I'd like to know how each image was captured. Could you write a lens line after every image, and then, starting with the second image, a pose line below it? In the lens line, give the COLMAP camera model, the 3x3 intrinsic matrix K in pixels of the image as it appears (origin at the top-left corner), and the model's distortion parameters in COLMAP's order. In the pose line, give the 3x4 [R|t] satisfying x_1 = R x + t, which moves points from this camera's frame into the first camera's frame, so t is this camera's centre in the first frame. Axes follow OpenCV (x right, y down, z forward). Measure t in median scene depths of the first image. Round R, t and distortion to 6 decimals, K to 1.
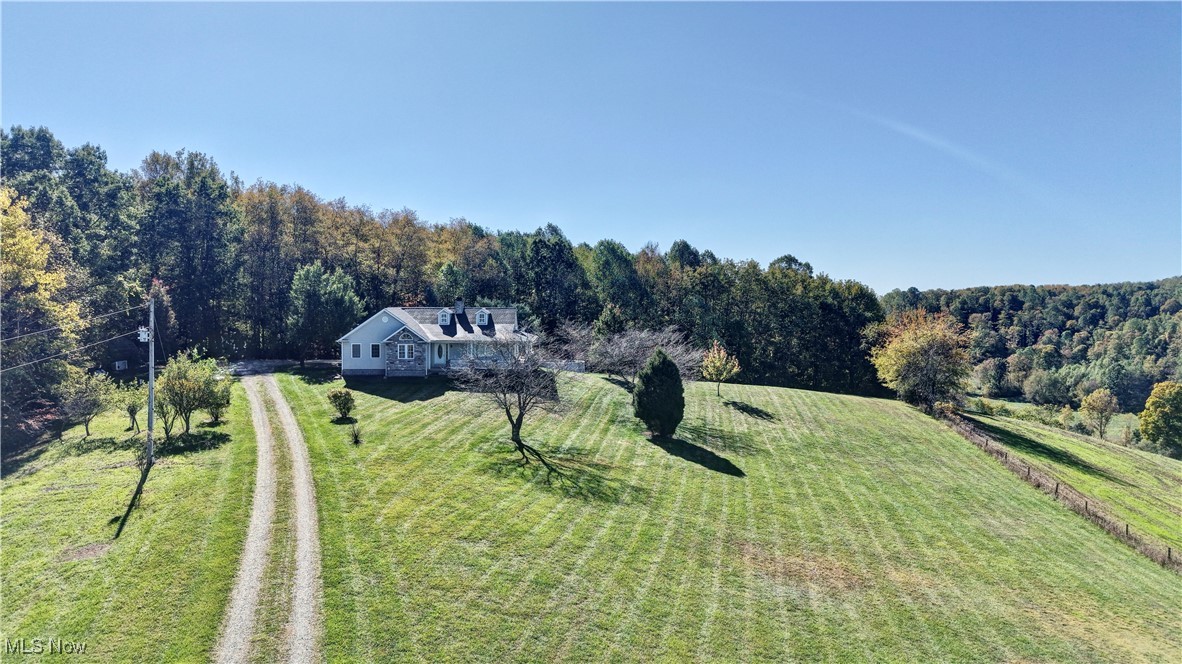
lens RADIAL K [[842.1, 0, 591.0], [0, 842.1, 332.0], [0, 0, 1]] dist [0.053001, 0.000780]
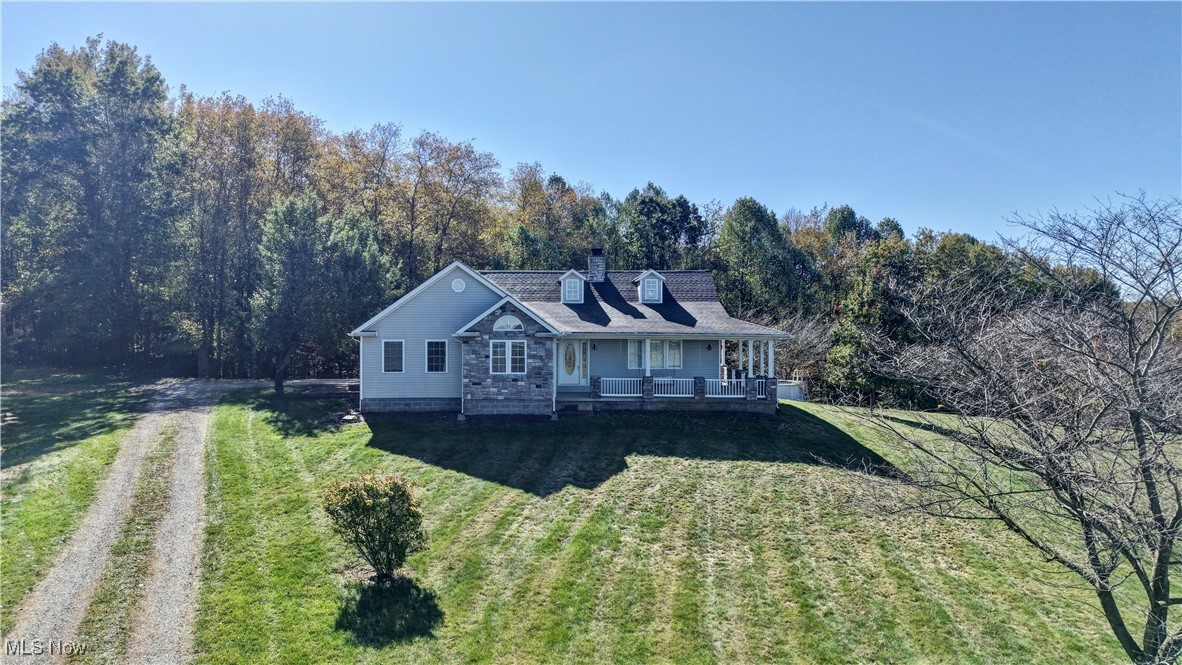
lens RADIAL K [[818.1, 0, 591.0], [0, 818.1, 332.5], [0, 0, 1]] dist [-0.003408, -0.002970]
pose [[0.999970, -0.002605, 0.007271, -0.172345], [0.002802, 0.999624, -0.027279, 0.020977], [-0.007197, 0.027298, 0.999601, 0.556638]]
